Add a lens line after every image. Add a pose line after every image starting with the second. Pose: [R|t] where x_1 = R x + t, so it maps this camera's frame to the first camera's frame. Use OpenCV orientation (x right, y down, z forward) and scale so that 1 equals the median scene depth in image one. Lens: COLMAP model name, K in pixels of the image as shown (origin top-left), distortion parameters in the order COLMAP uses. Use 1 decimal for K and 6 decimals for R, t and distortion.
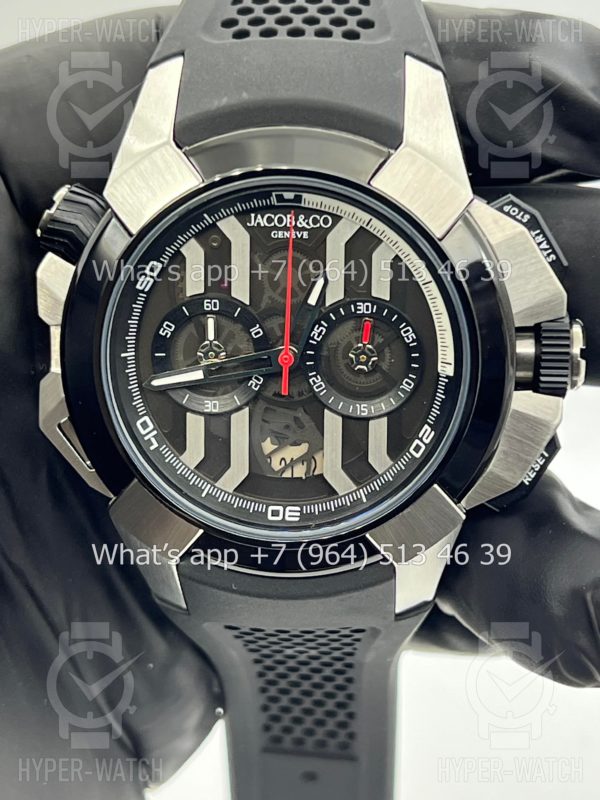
lens RADIAL K [[1921.5, 0, 310.4], [0, 1921.5, 404.6], [0, 0, 1]] dist [0.261890, -0.677054]
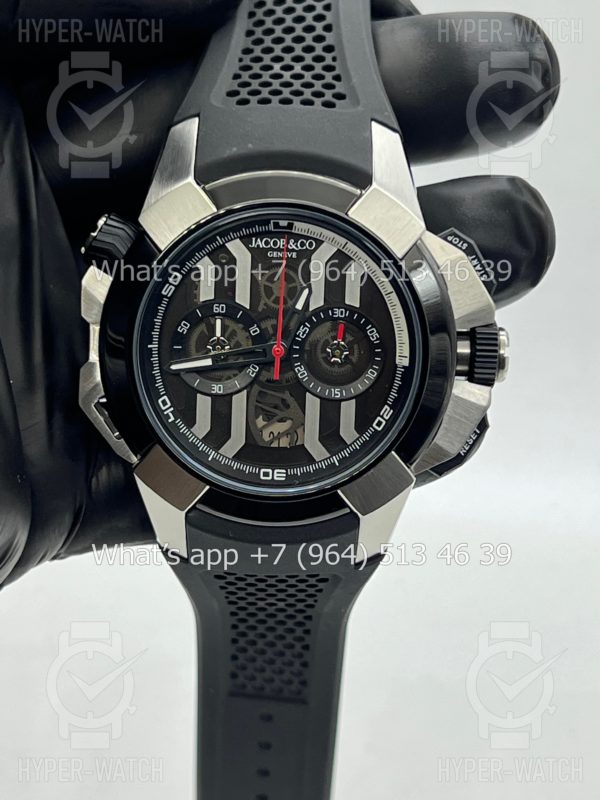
lens RADIAL K [[1916.7, 0, 300.0], [0, 1916.7, 400.0], [0, 0, 1]] dist [0.182328, 0.332801]
pose [[0.997417, 0.016711, 0.069858, -0.085927], [-0.012004, 0.997663, -0.067262, 0.093443], [-0.070819, 0.066250, 0.995287, -0.263898]]
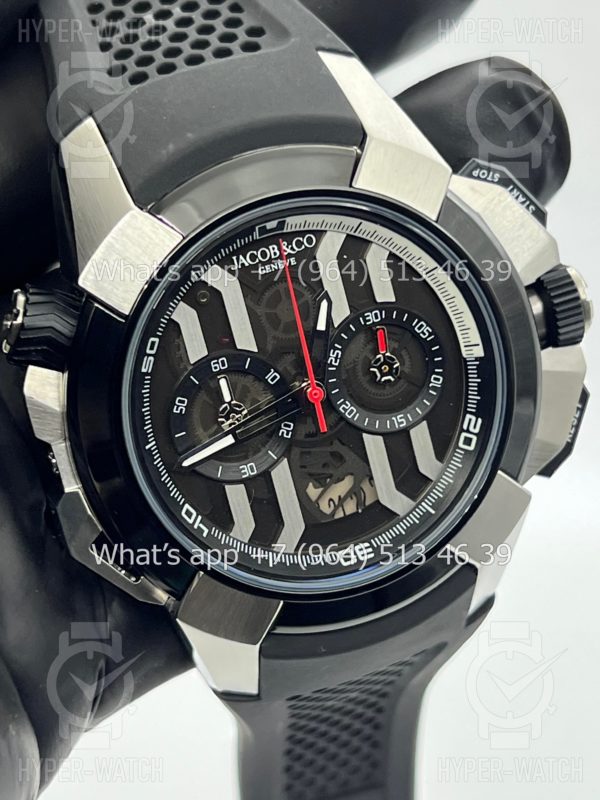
lens RADIAL K [[1916.7, 0, 300.0], [0, 1916.7, 400.0], [0, 0, 1]] dist [0.182328, 0.332801]
pose [[0.909438, -0.313621, 0.273066, -0.270953], [0.318121, 0.947611, 0.028855, -0.049906], [-0.267810, 0.060626, 0.961562, 0.112835]]
